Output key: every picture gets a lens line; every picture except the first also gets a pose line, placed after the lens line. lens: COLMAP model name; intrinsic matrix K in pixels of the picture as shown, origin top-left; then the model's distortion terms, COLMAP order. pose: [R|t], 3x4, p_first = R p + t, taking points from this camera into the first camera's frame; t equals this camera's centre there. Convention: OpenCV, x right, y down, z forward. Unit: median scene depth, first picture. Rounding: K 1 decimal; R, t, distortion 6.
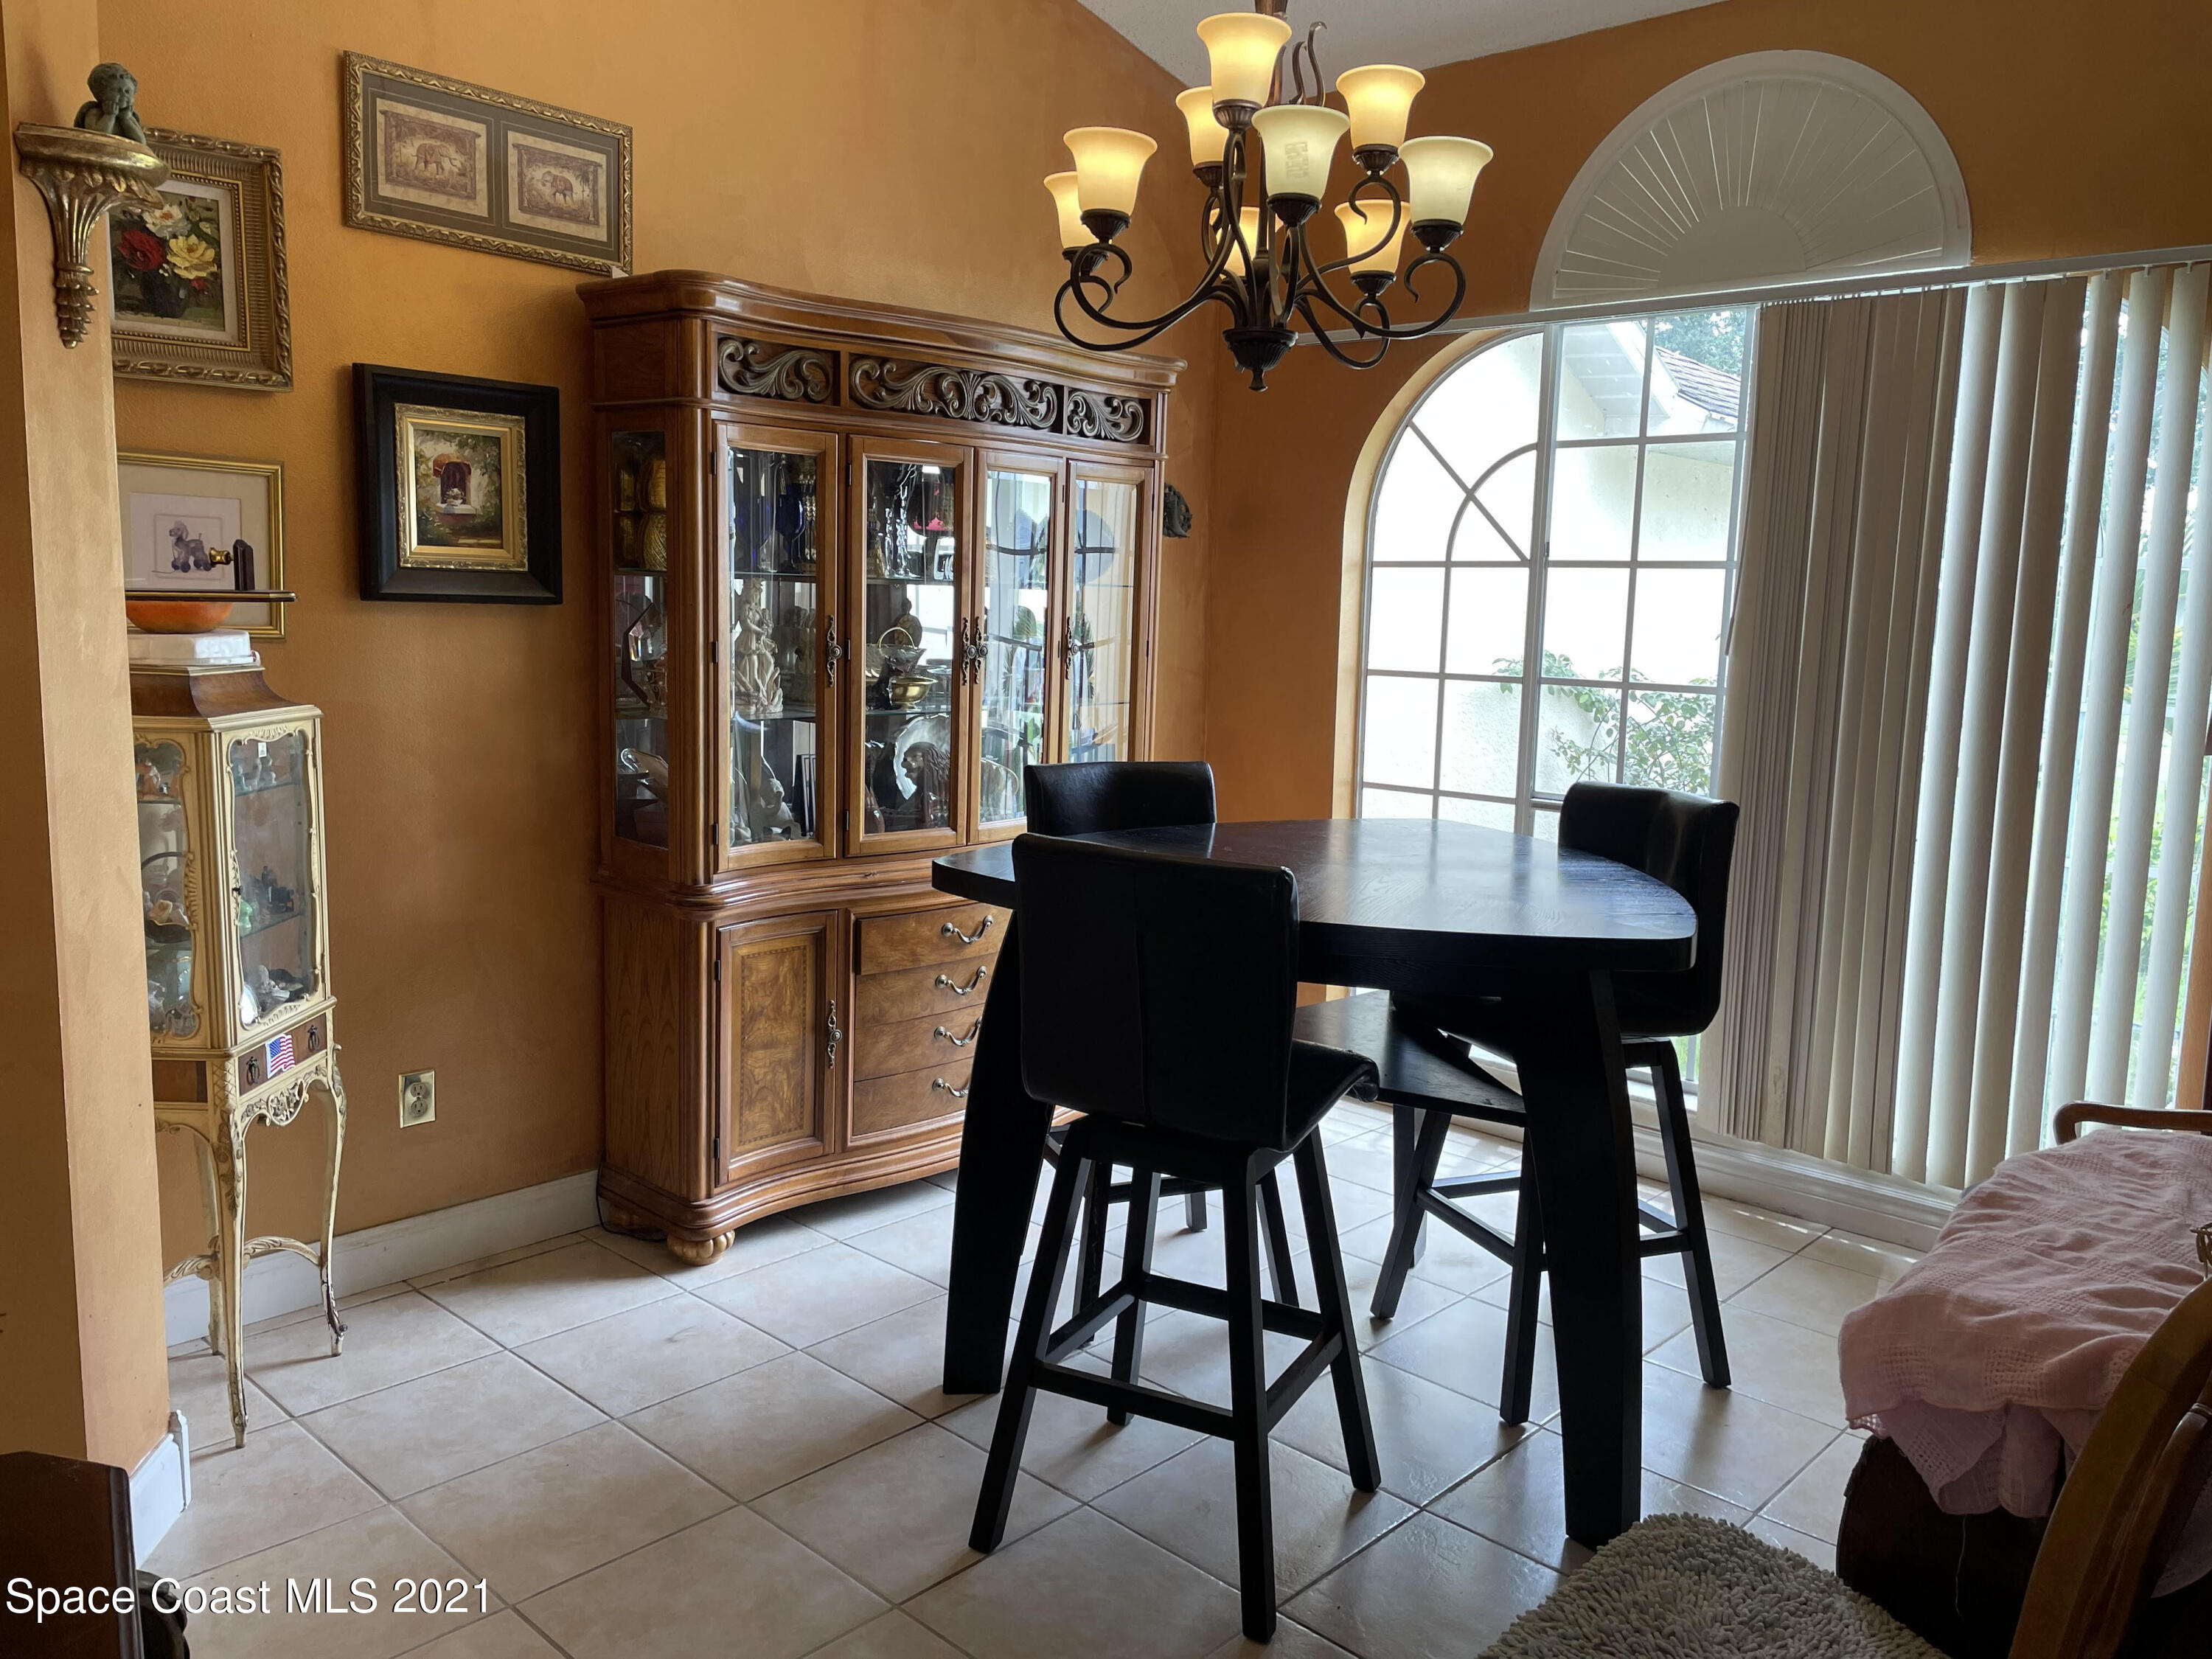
lens RADIAL K [[1663.1, 0, 1084.9], [0, 1663.1, 820.2], [0, 0, 1]] dist [0.131097, -0.202860]
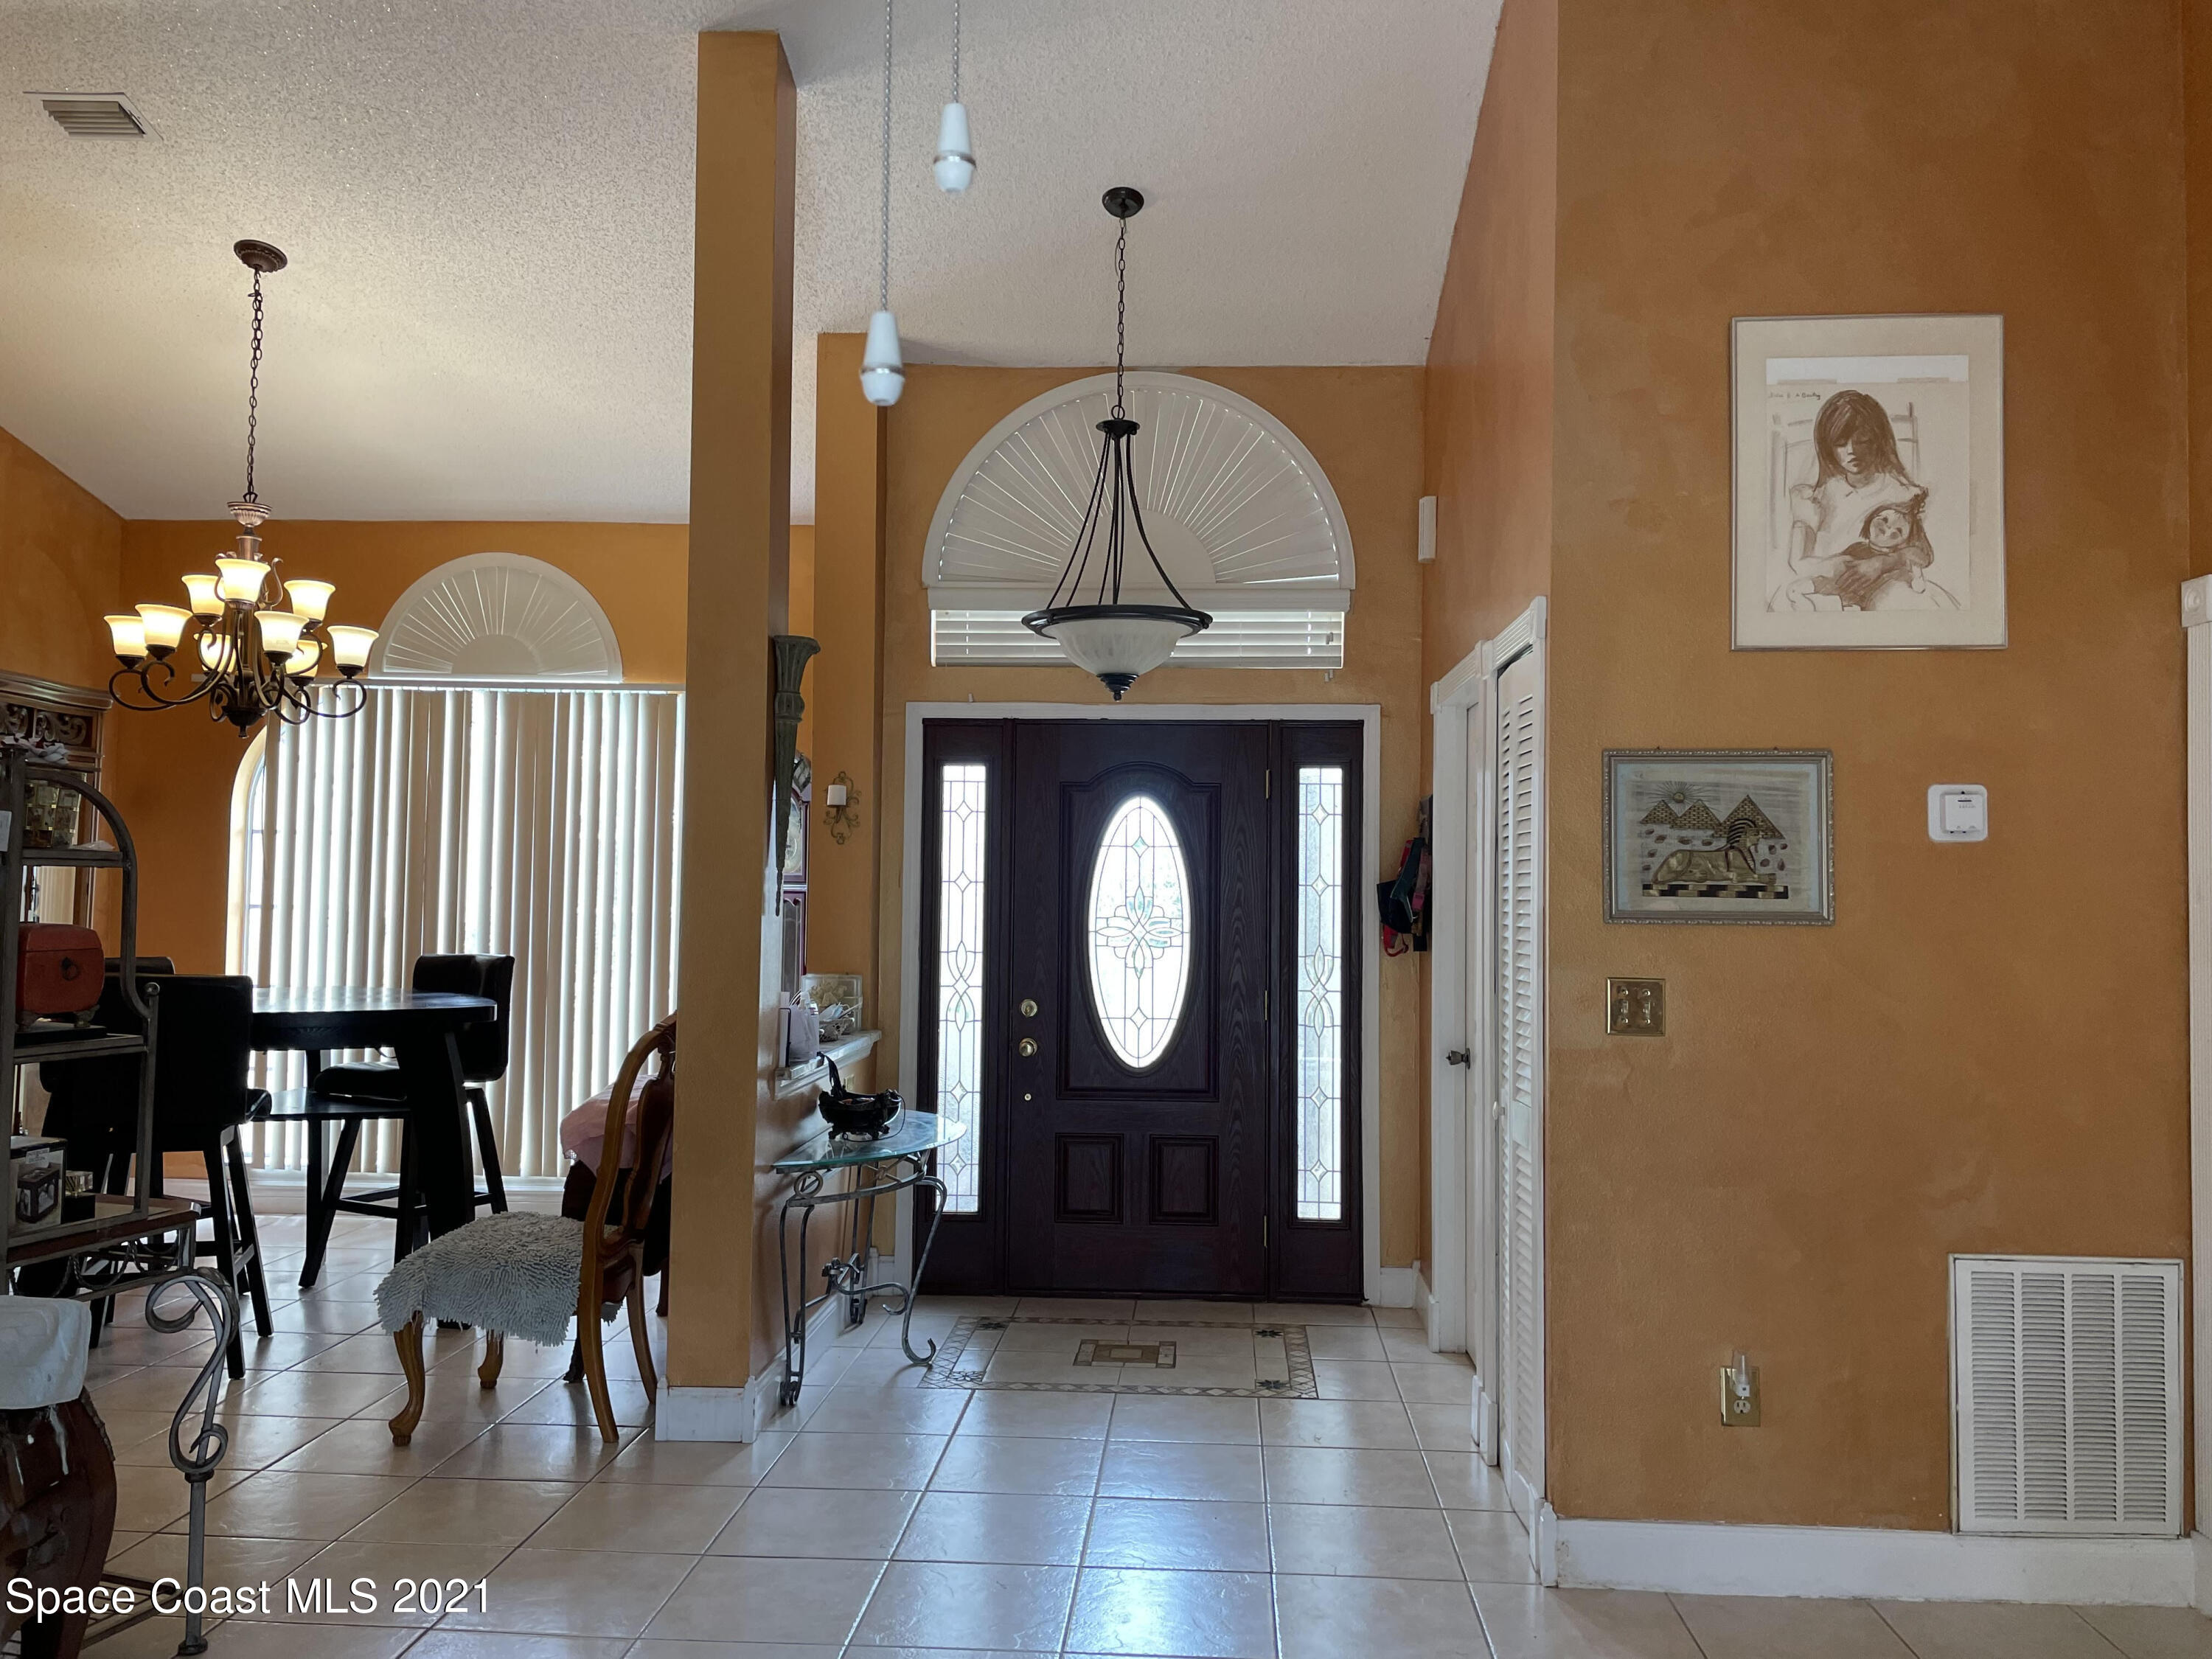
lens RADIAL K [[1663.1, 0, 1084.9], [0, 1663.1, 820.2], [0, 0, 1]] dist [0.131097, -0.202860]
pose [[0.767380, 0.015628, 0.641002, -0.341172], [0.089019, 0.987425, -0.130643, 0.141667], [-0.634983, 0.157314, 0.756339, -0.878109]]
